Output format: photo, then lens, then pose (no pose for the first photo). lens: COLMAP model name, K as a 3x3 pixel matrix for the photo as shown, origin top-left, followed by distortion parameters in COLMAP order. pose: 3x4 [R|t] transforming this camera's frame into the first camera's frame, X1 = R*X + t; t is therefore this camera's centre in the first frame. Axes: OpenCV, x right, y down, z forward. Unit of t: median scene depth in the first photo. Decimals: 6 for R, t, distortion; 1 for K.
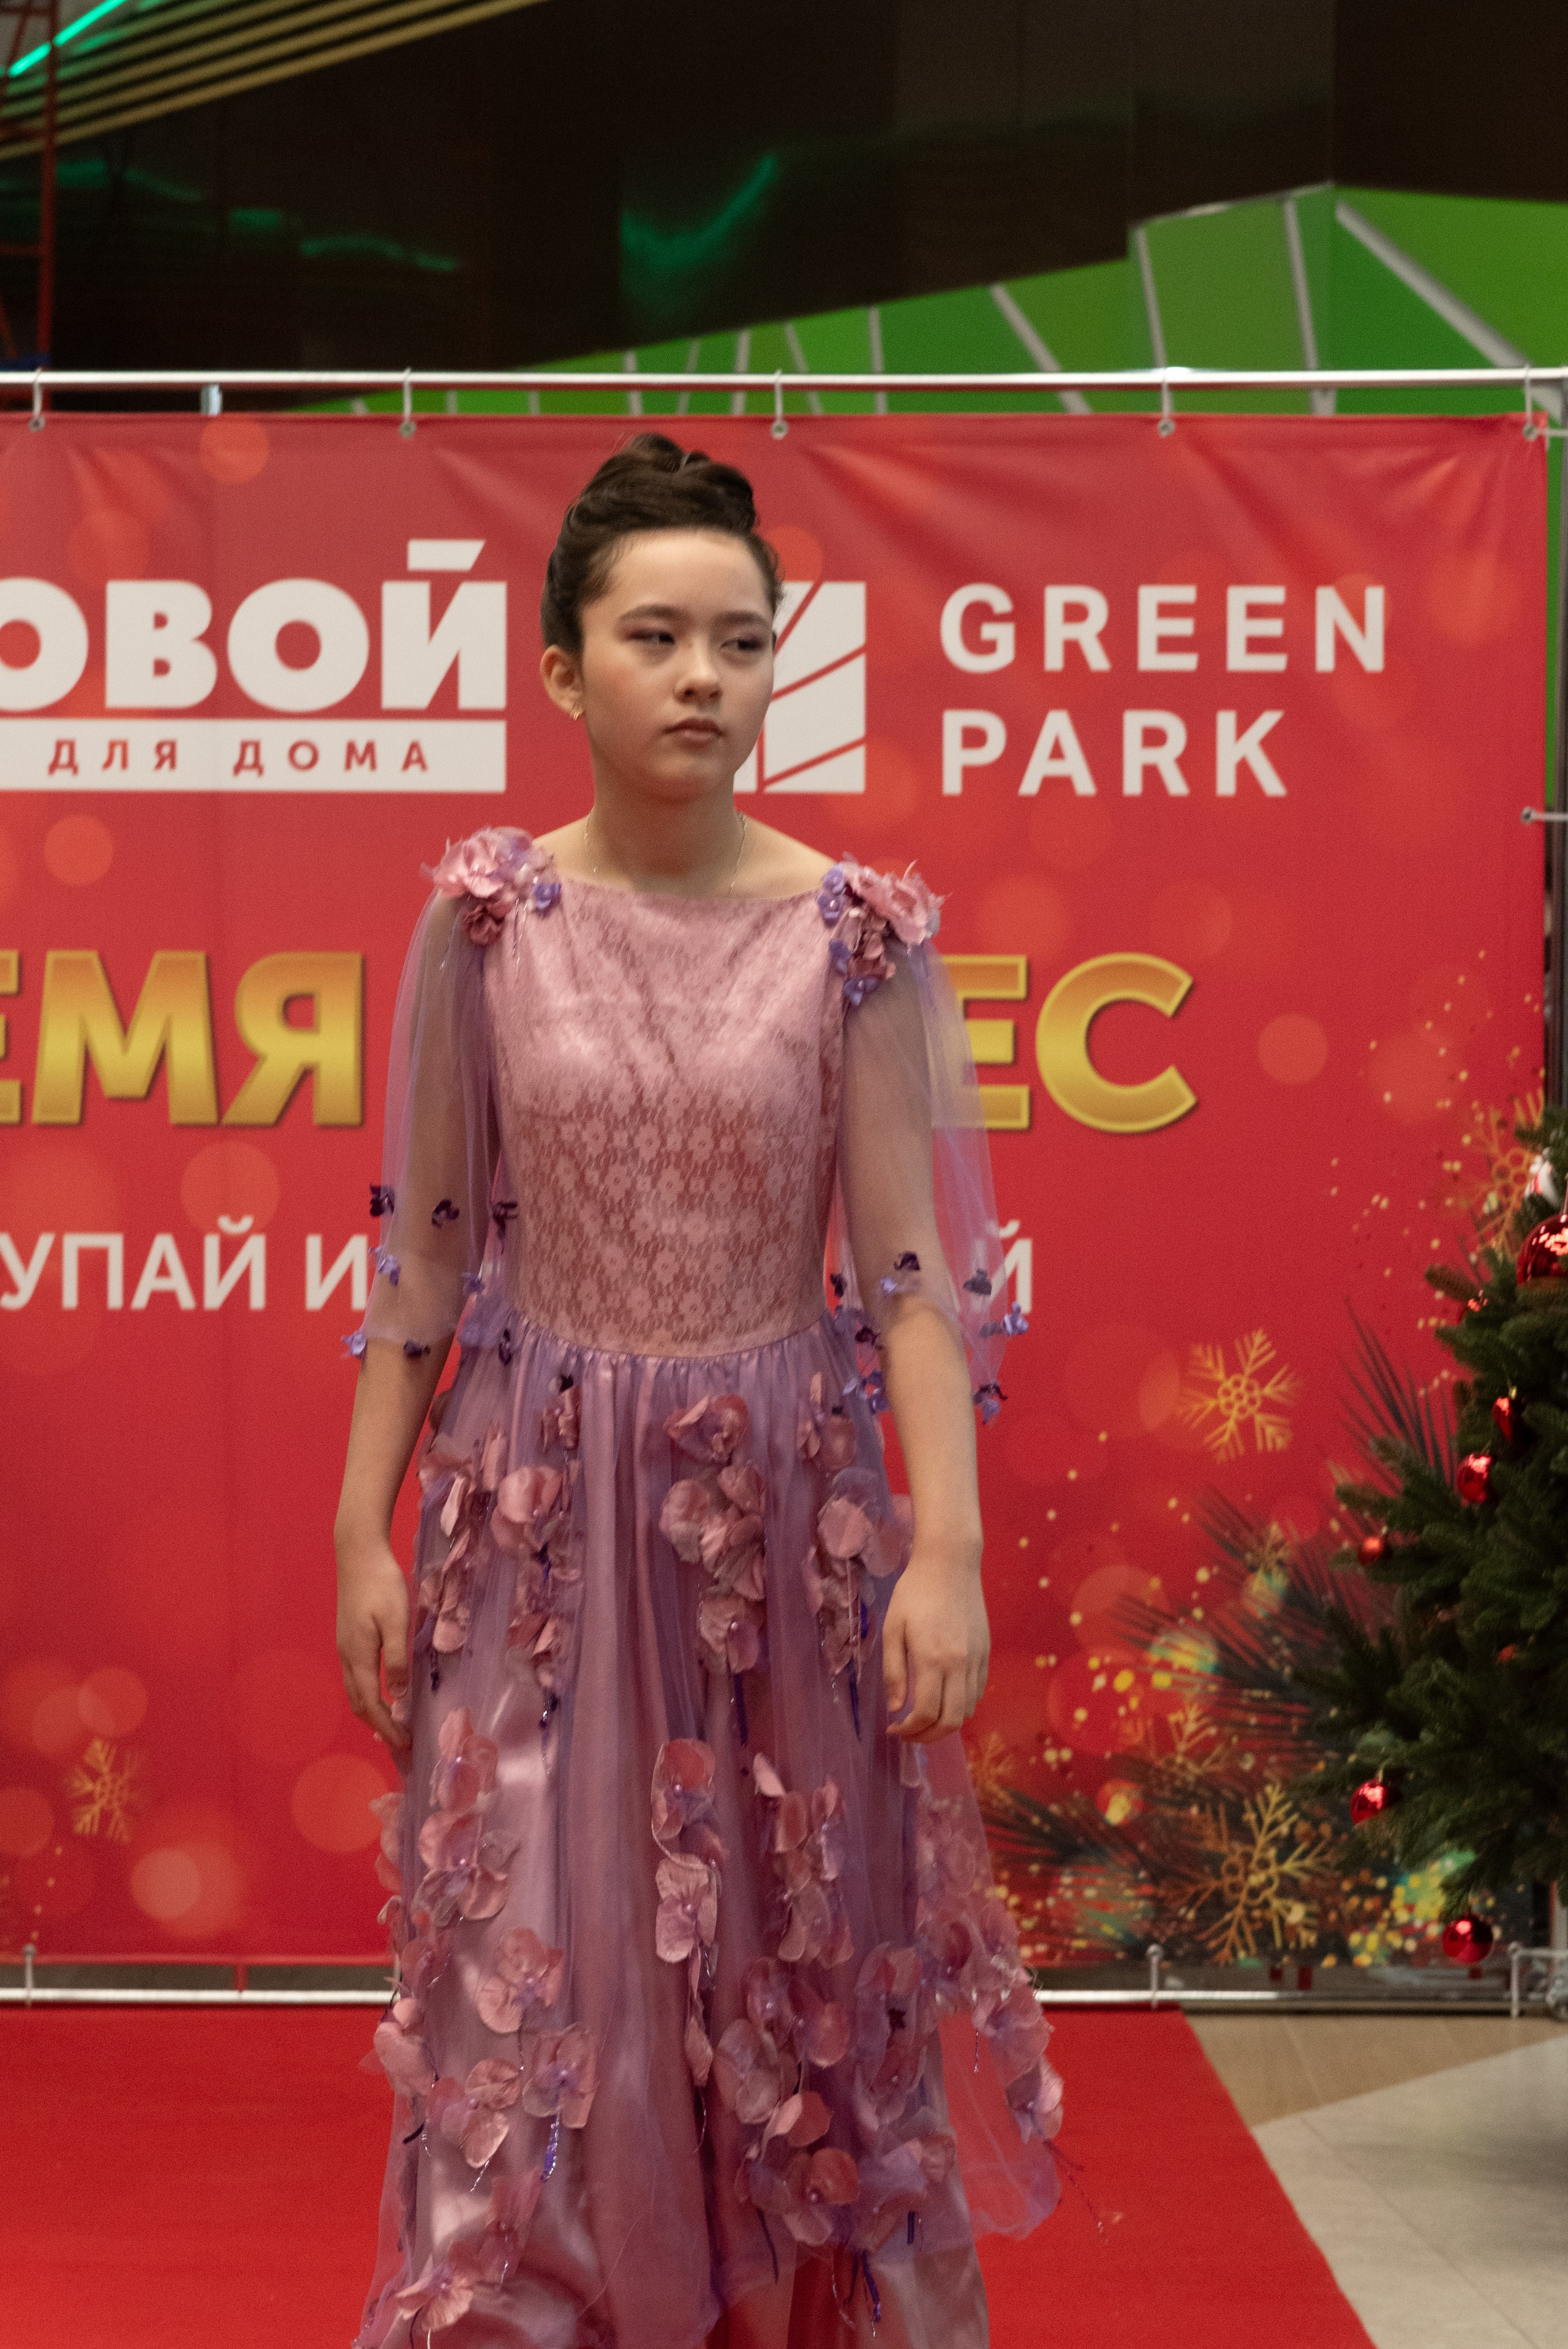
lens RADIAL K [[6225.1, 0, 781.7], [0, 6225.1, 1037.1], [0, 0, 1]] dist [-0.031654, -0.722198]
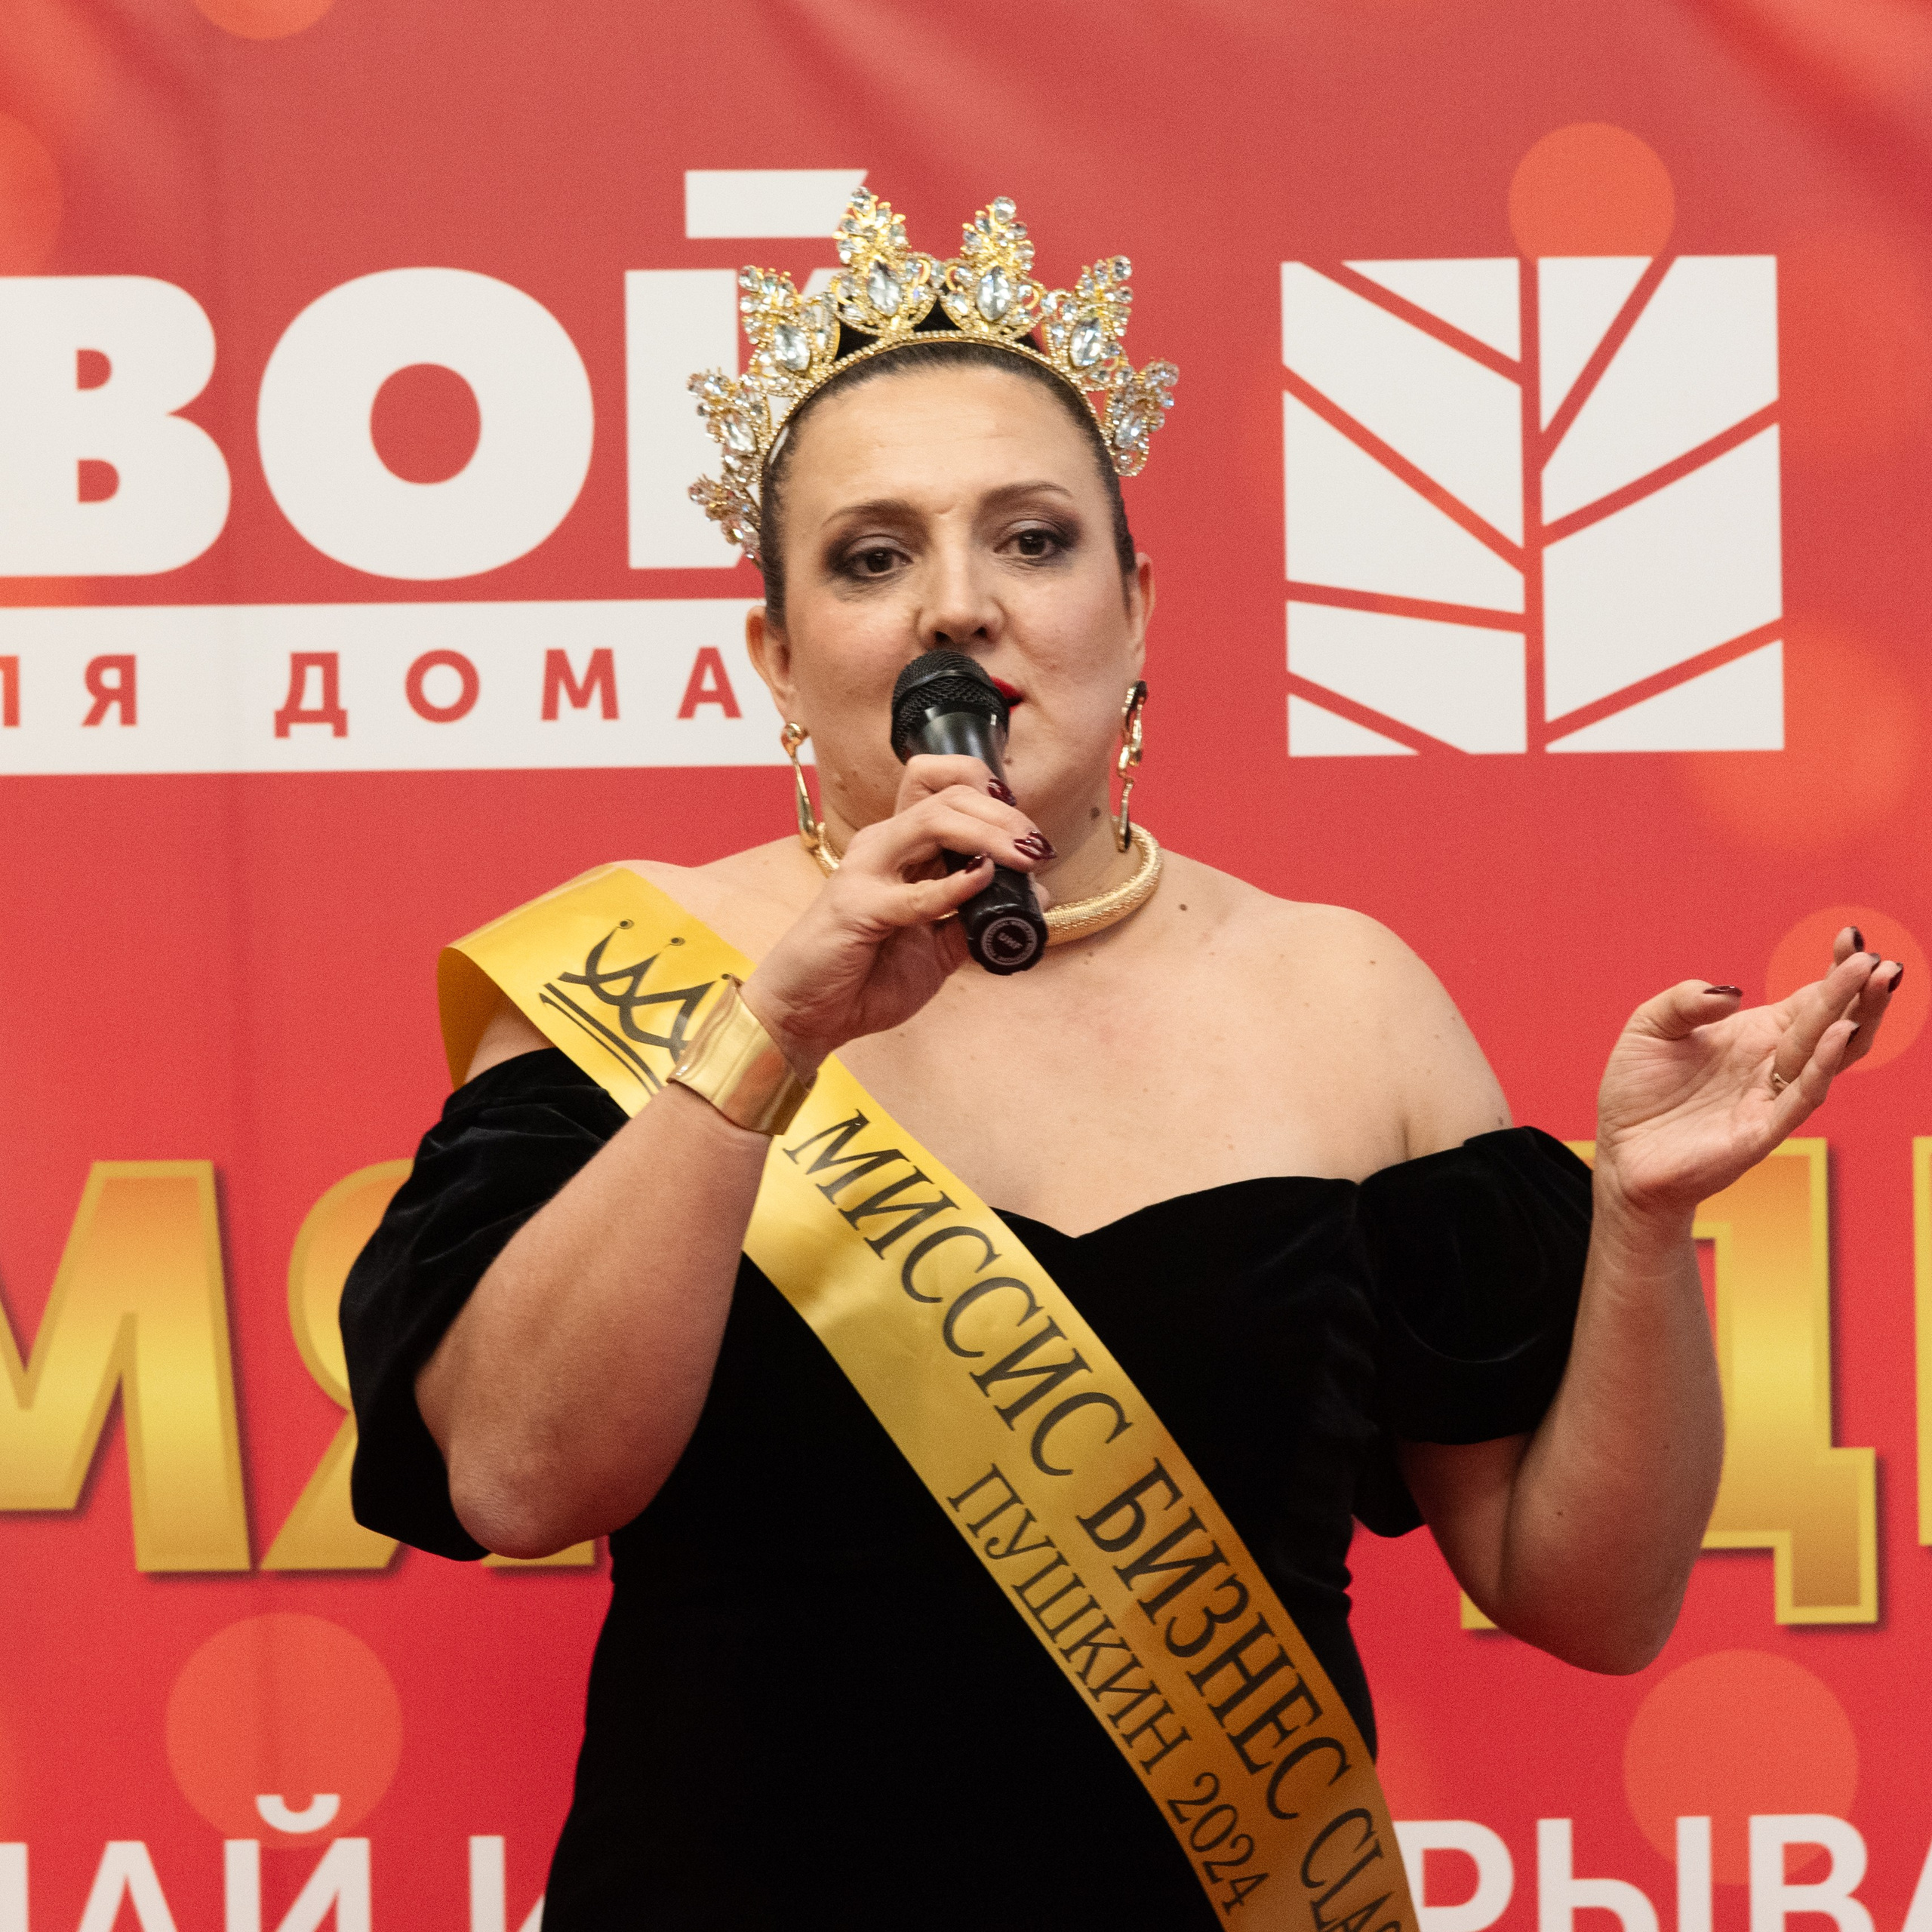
lens RADIAL K [[7413.1, 0, 775.4], [0, 7413.1, 968.5], [0, 0, 1]] dist [0.042024, -1.091490]
pose [[0.999047, -0.017454, 0.039997, -0.074969], [0.018706, 0.999340, -0.031141, -0.010349], [-0.039427, 0.031859, 0.998714, 0.503740]]
